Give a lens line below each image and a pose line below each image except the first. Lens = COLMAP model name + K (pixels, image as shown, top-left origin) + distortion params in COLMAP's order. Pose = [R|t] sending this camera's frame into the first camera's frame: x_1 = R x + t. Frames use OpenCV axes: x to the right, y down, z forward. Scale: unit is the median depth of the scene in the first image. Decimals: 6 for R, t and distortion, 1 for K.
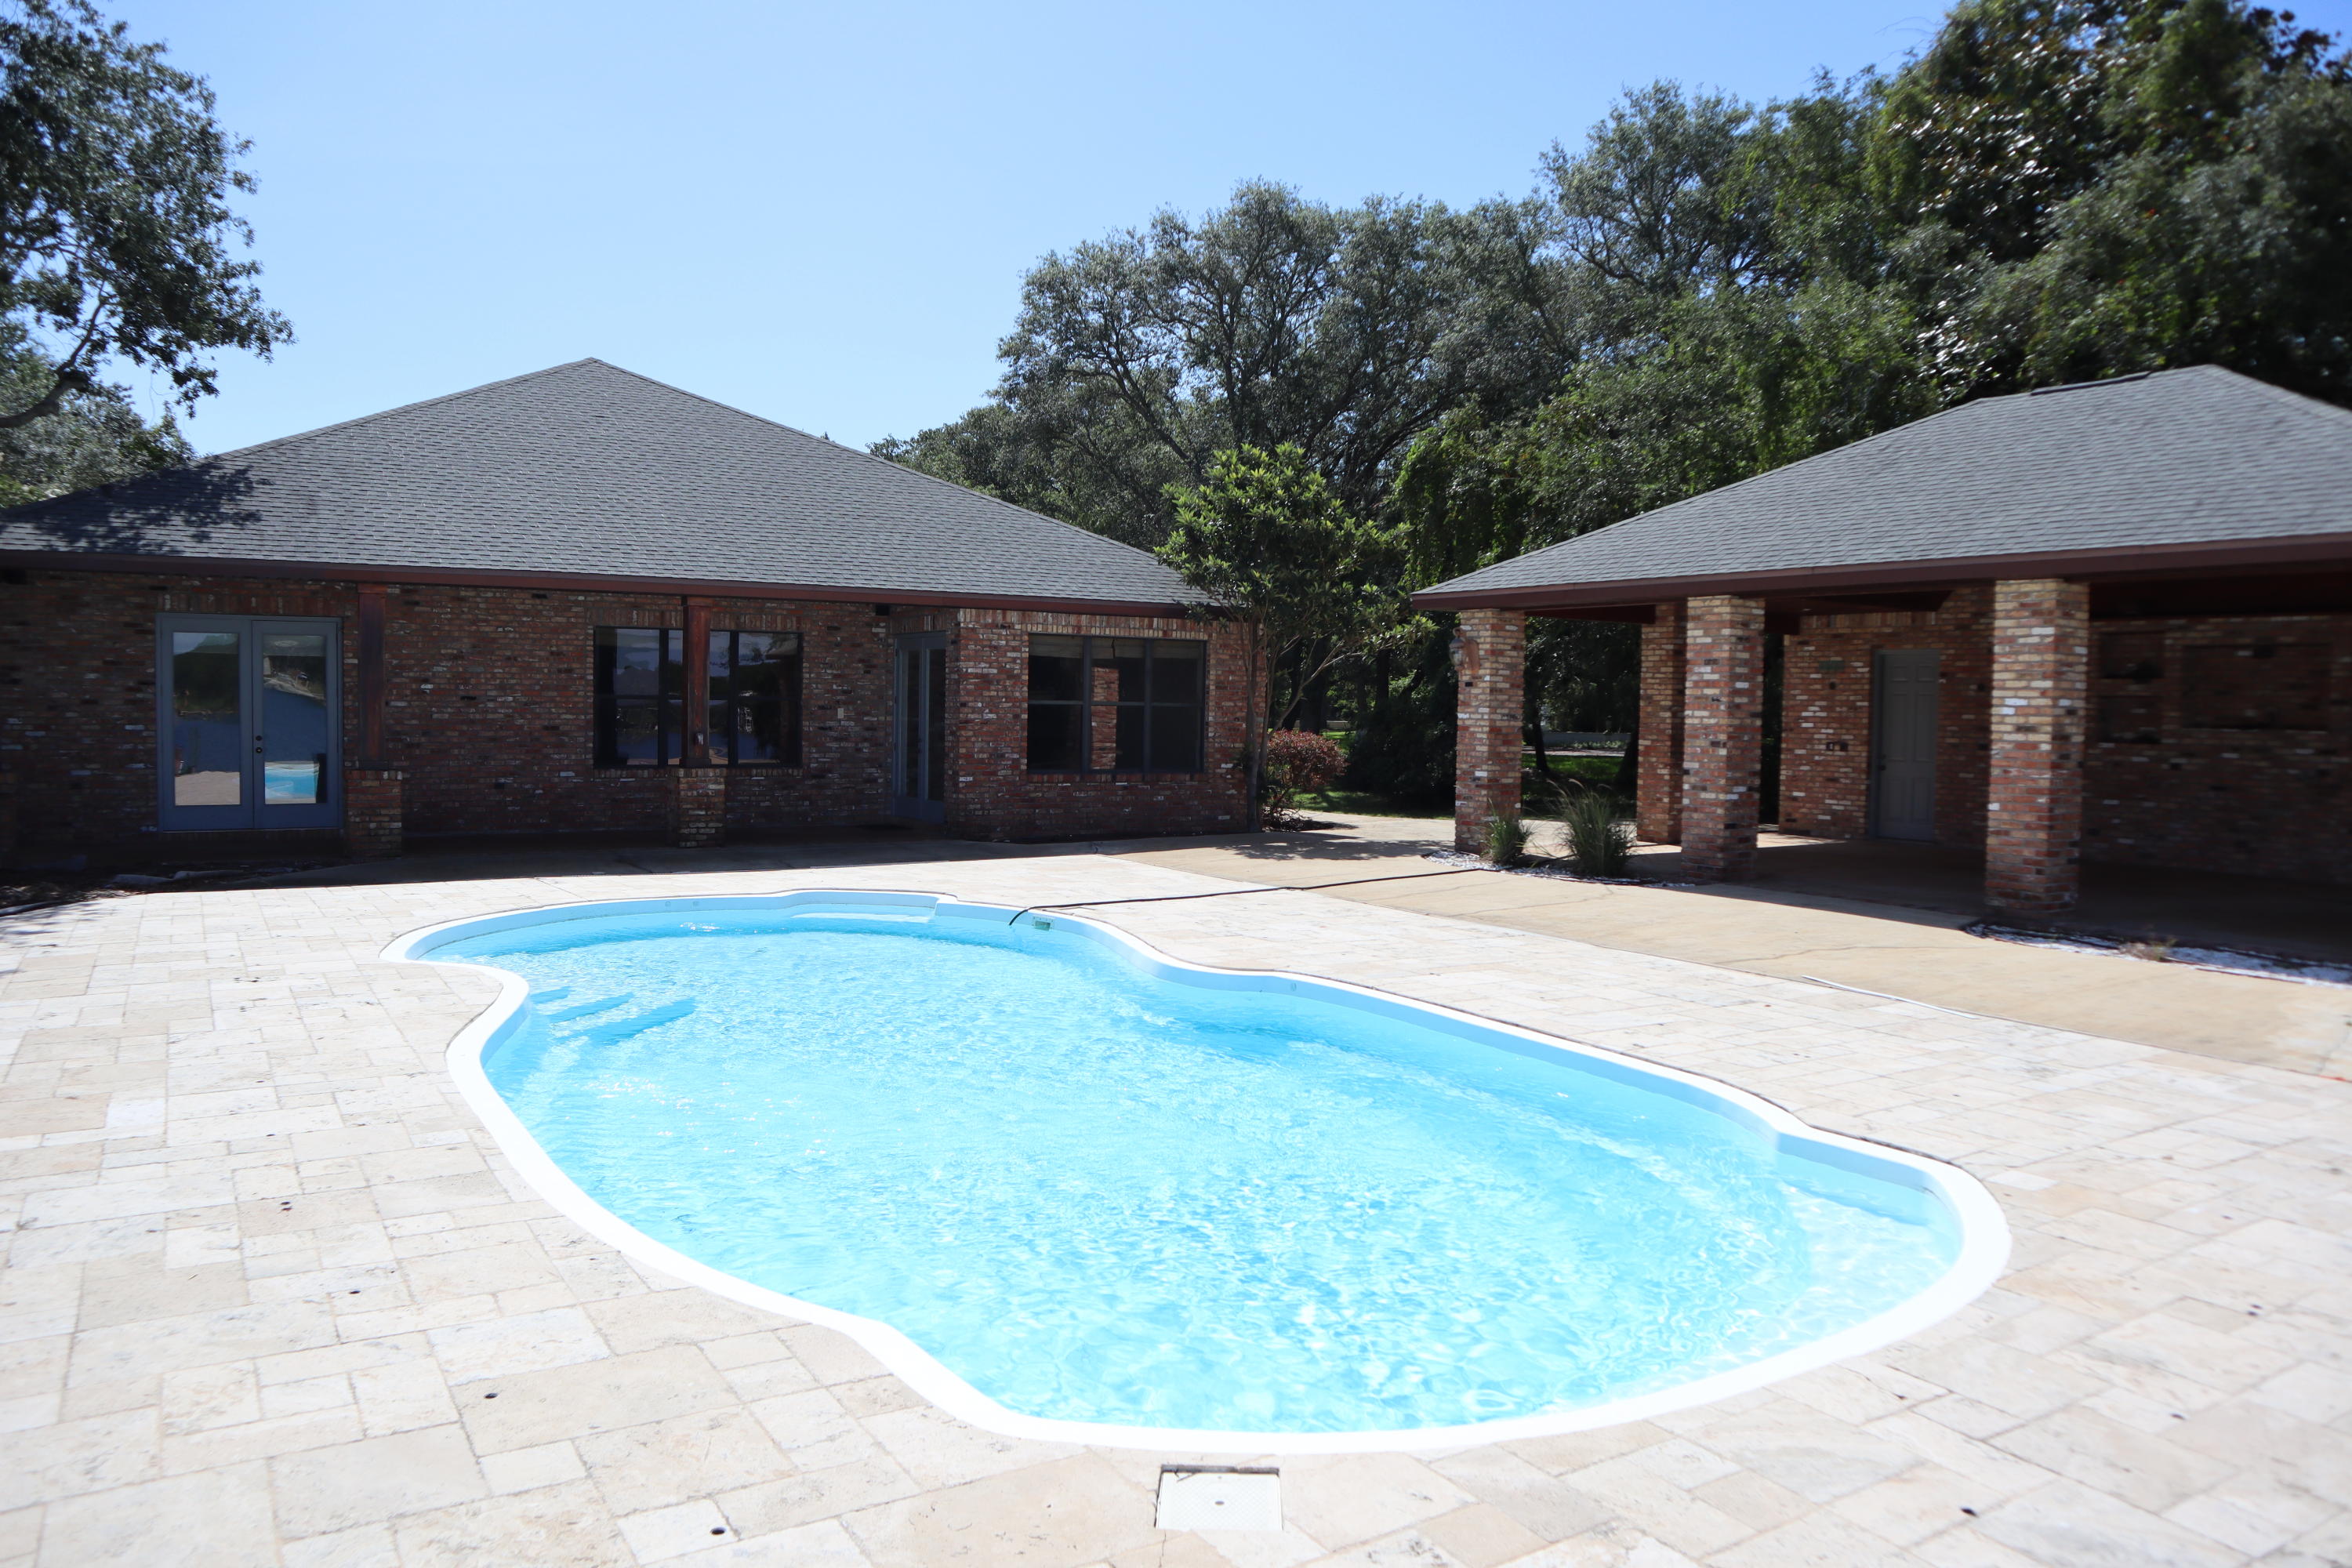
lens RADIAL K [[1646.9, 0, 1134.8], [0, 1646.9, 834.0], [0, 0, 1]] dist [-0.129402, 0.088651]
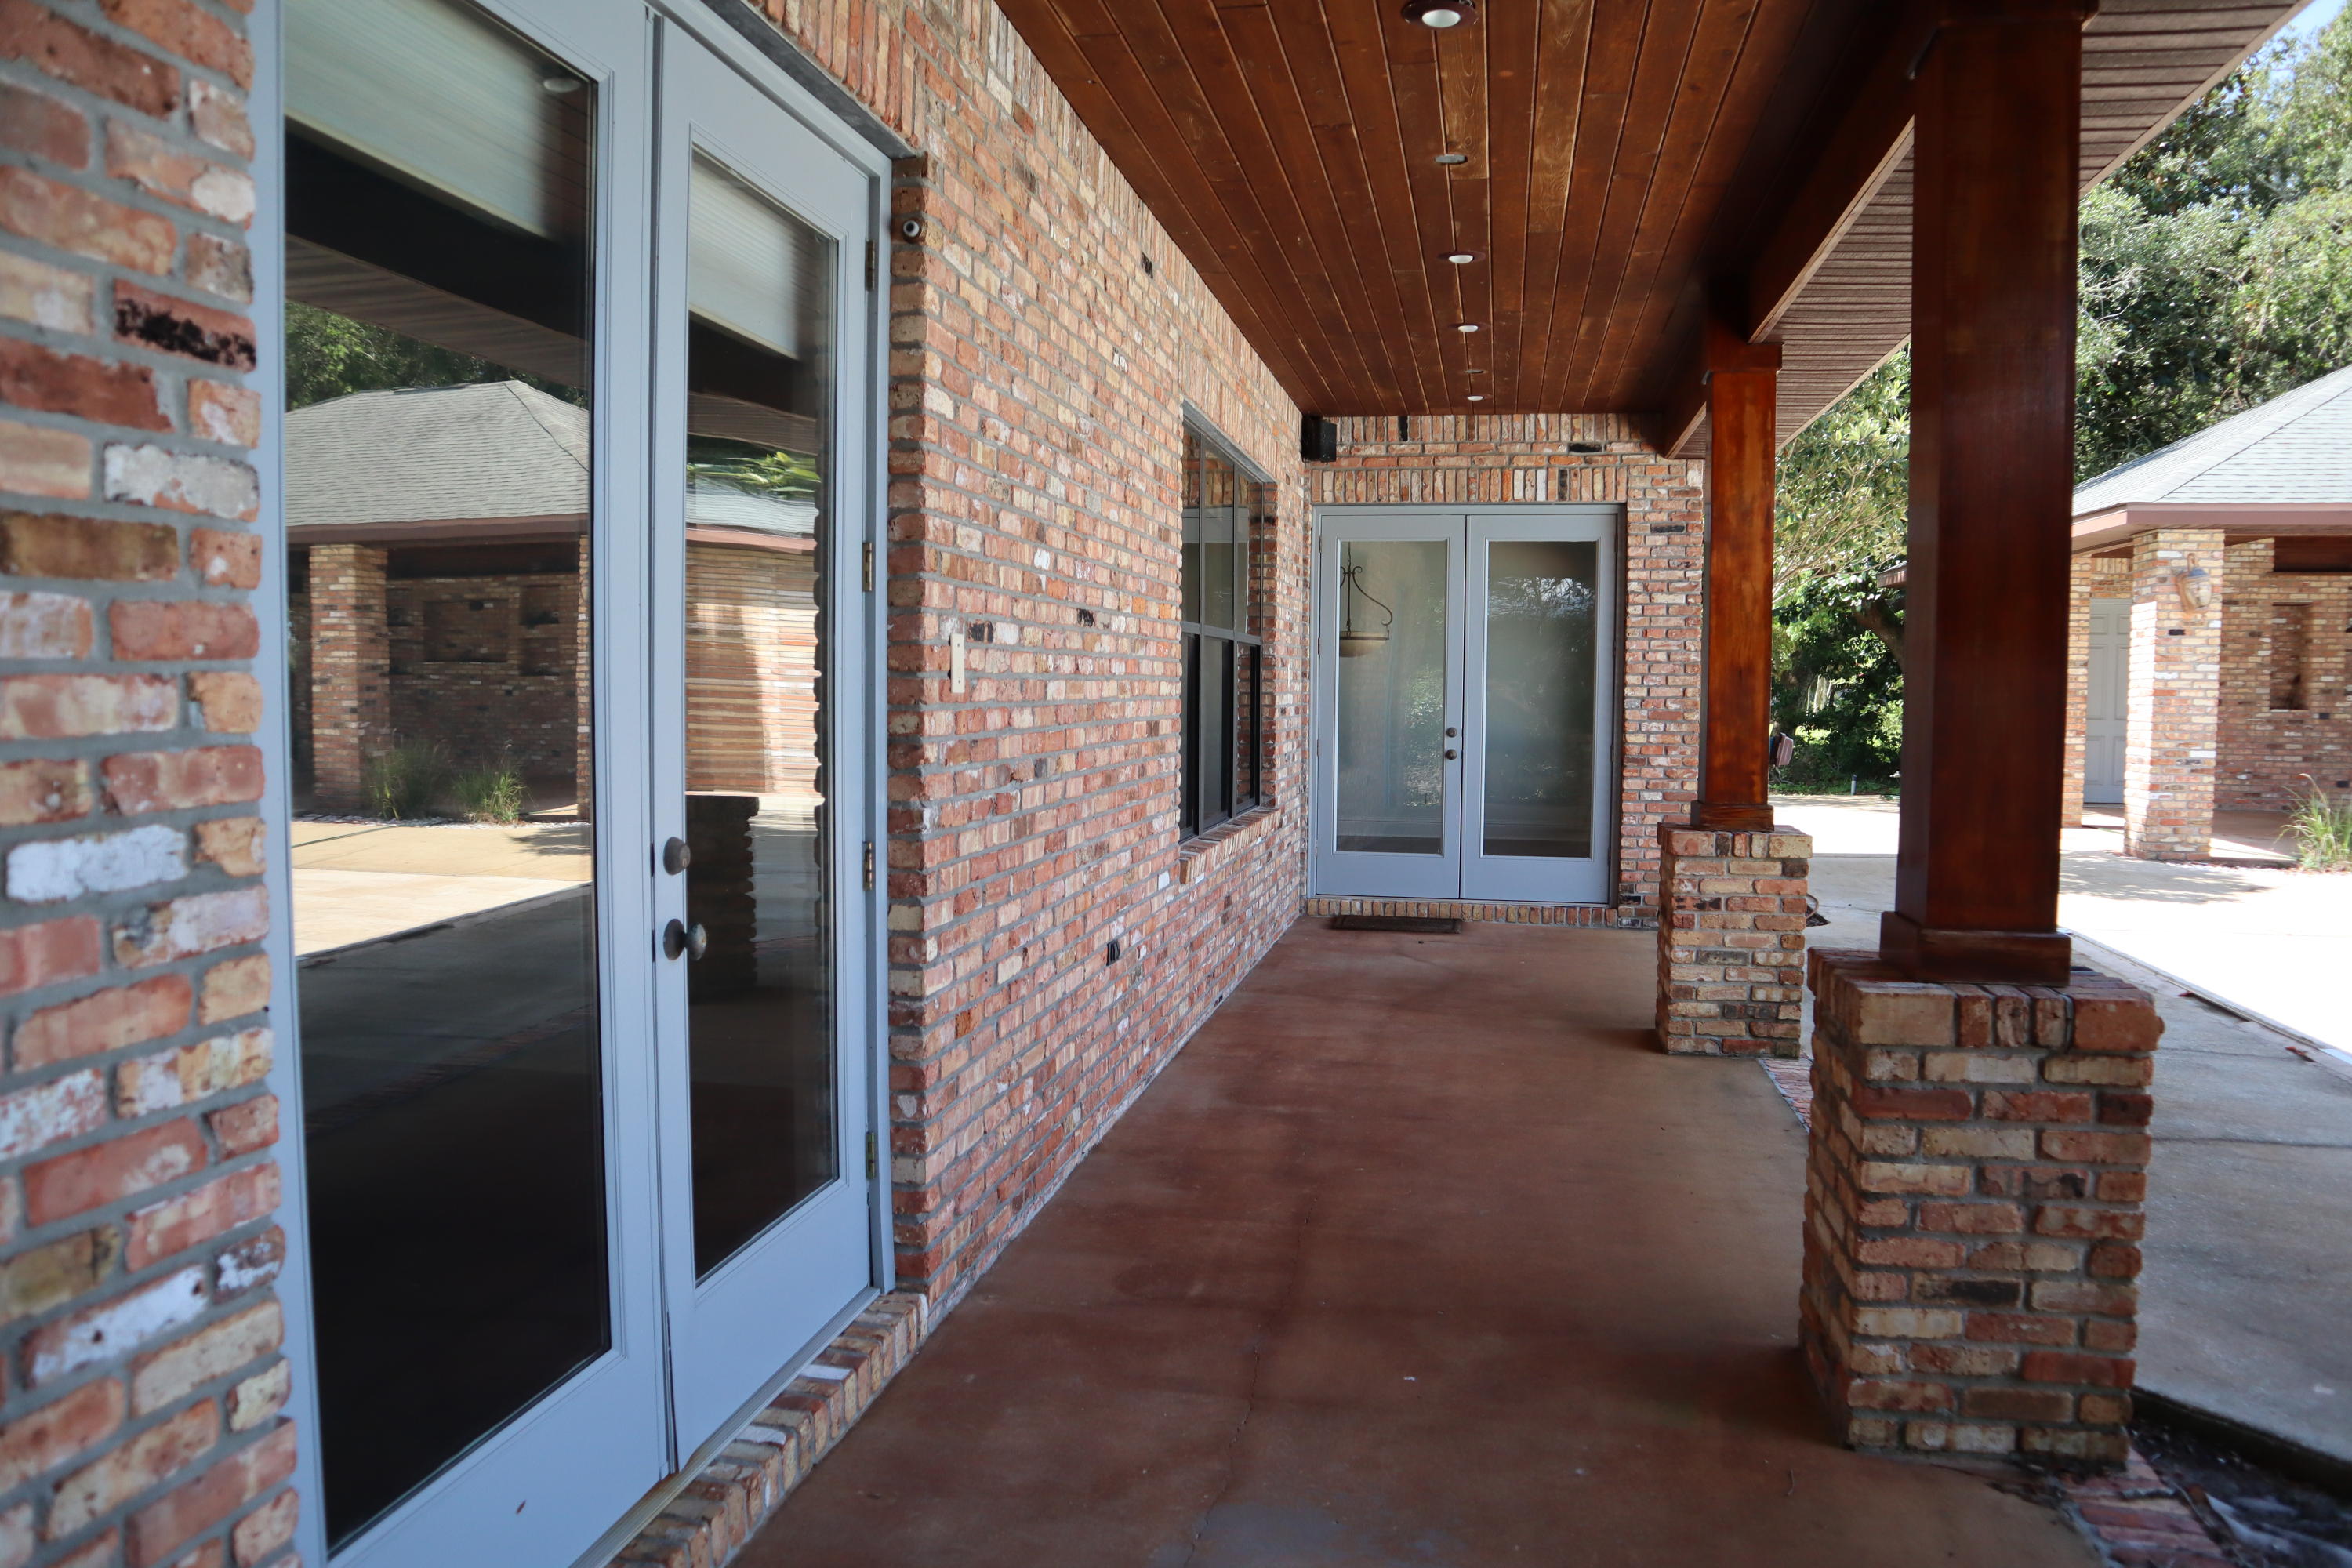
lens RADIAL K [[1646.9, 0, 1193.9], [0, 1646.9, 755.6], [0, 0, 1]] dist [-0.129402, 0.088651]
pose [[0.652469, -0.043426, 0.756570, -0.693382], [0.059183, 0.998228, 0.006257, -0.074283], [-0.755500, 0.040693, 0.653883, 0.963776]]
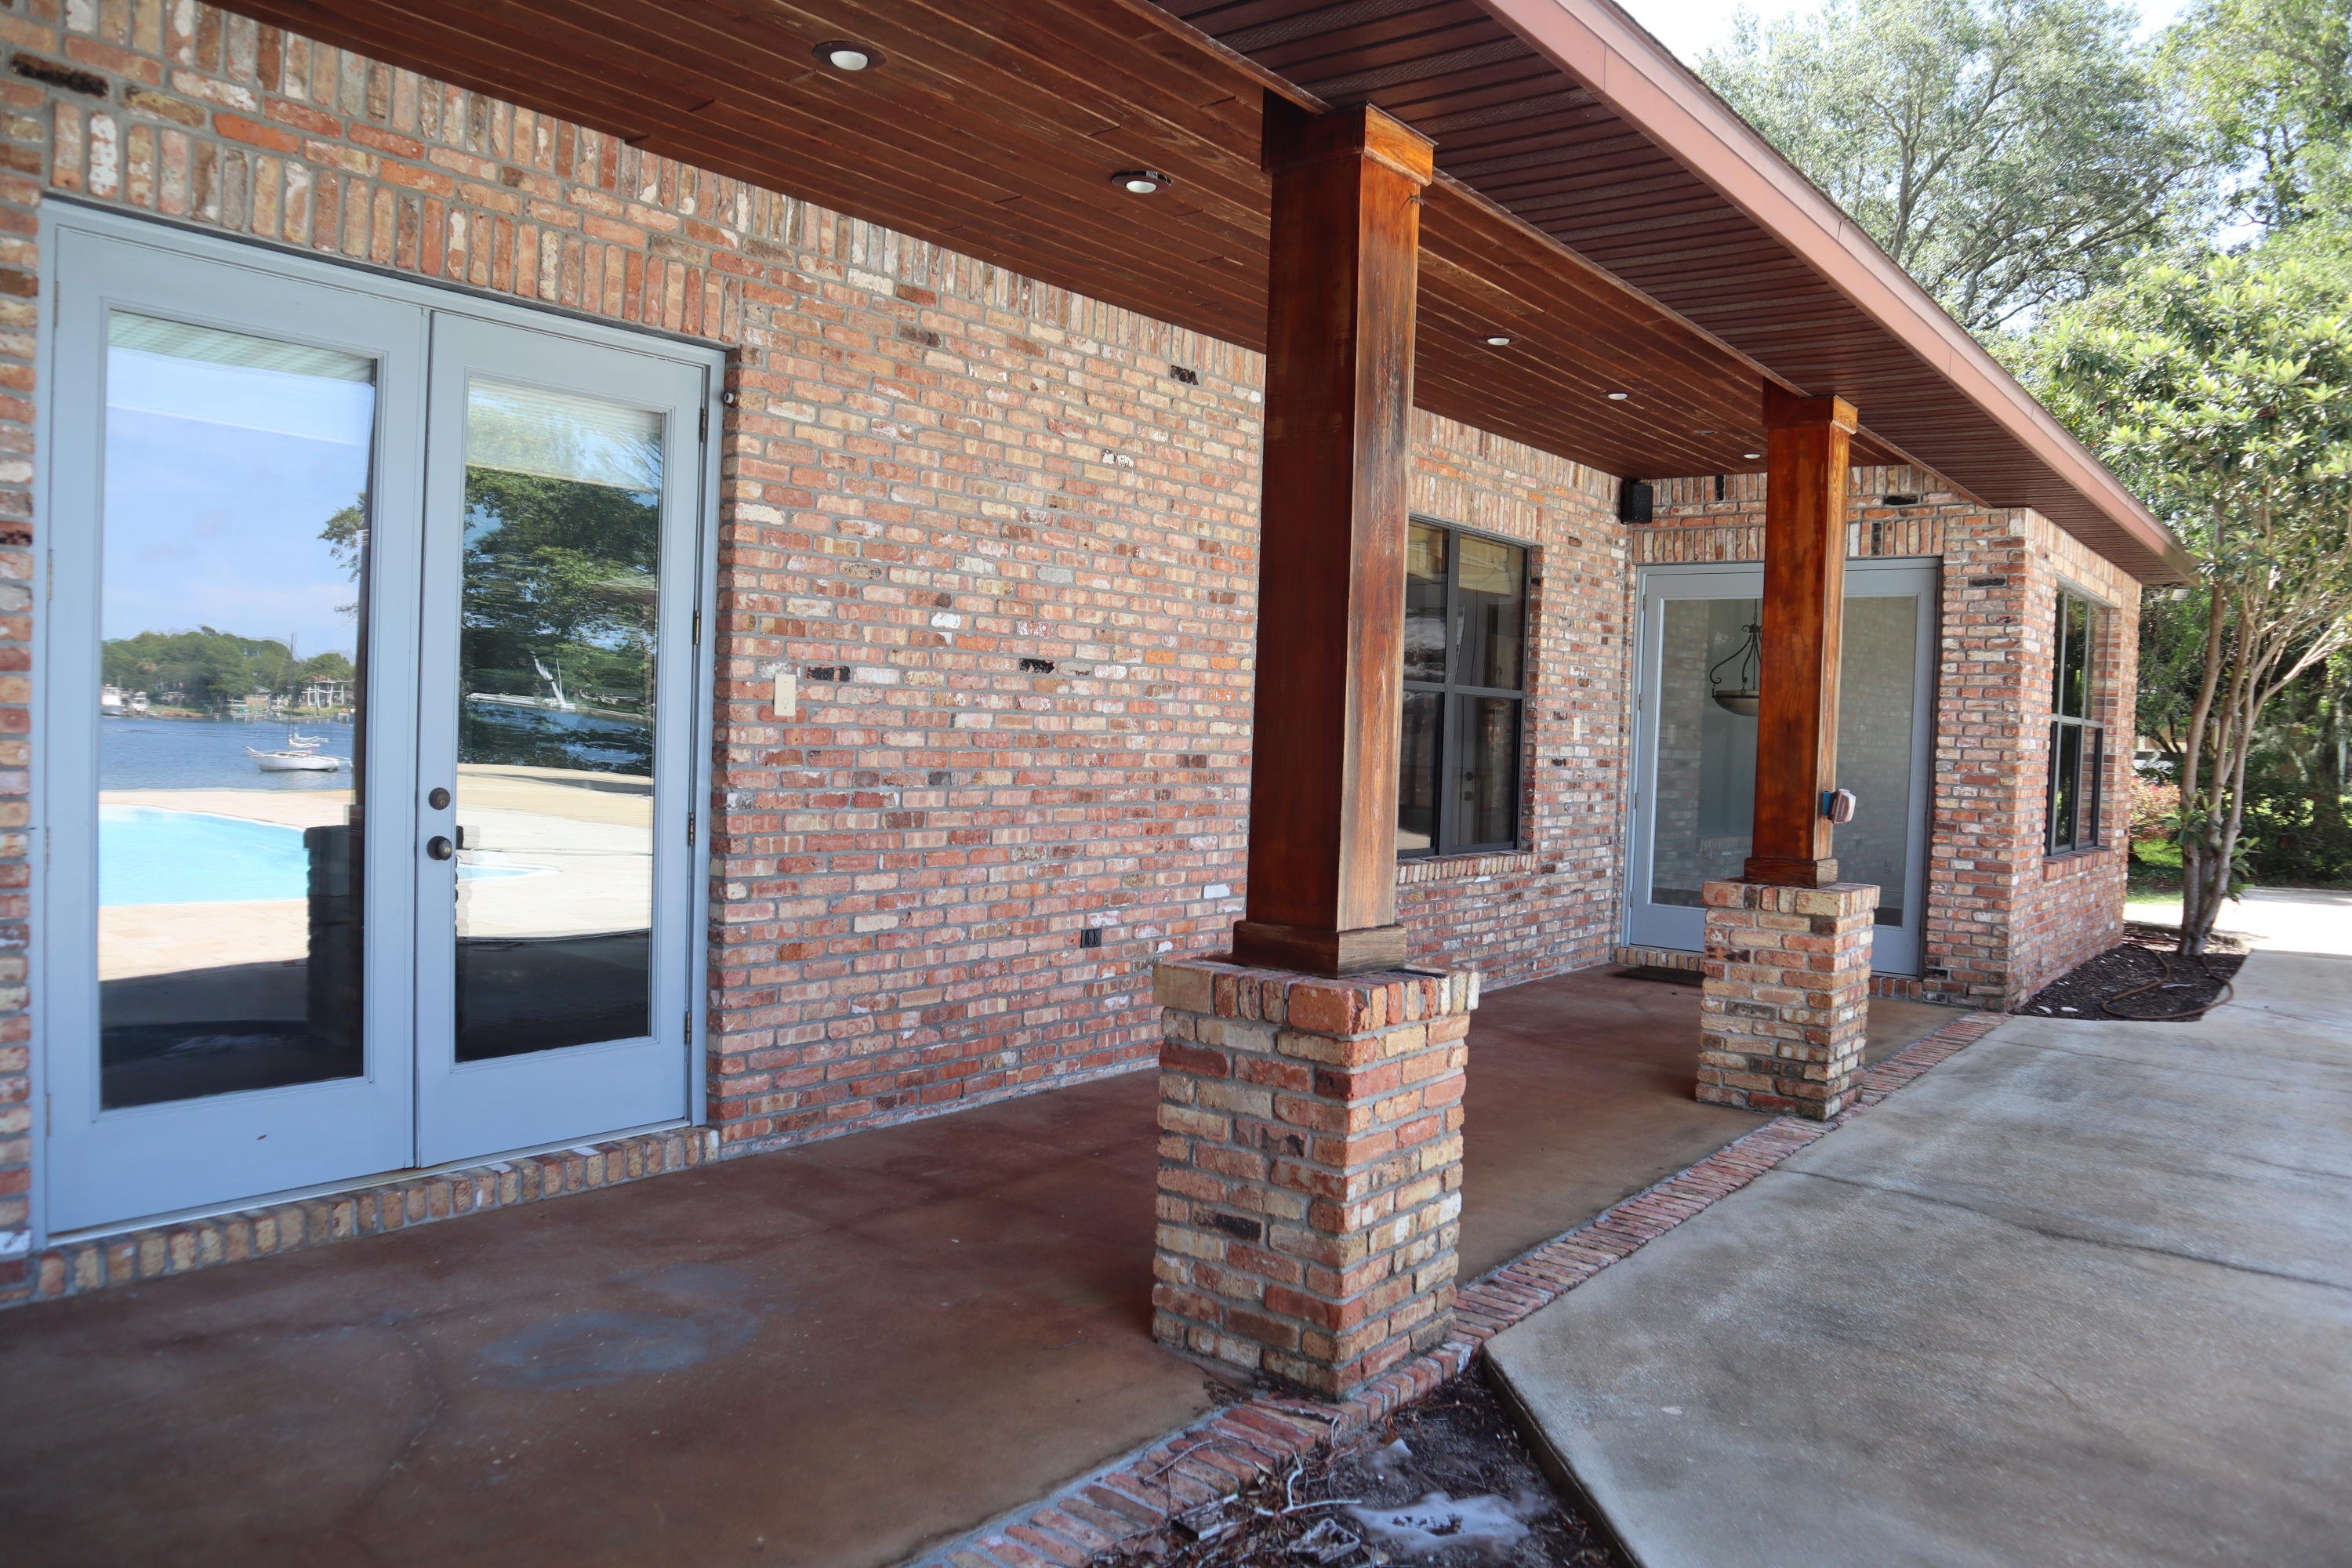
lens RADIAL K [[1646.9, 0, 1173.4], [0, 1646.9, 742.9], [0, 0, 1]] dist [-0.129402, 0.088651]
pose [[0.932618, 0.012363, 0.360652, -0.588526], [0.007912, 0.998472, -0.054687, -0.060036], [-0.360777, 0.053855, 0.931096, 0.811434]]
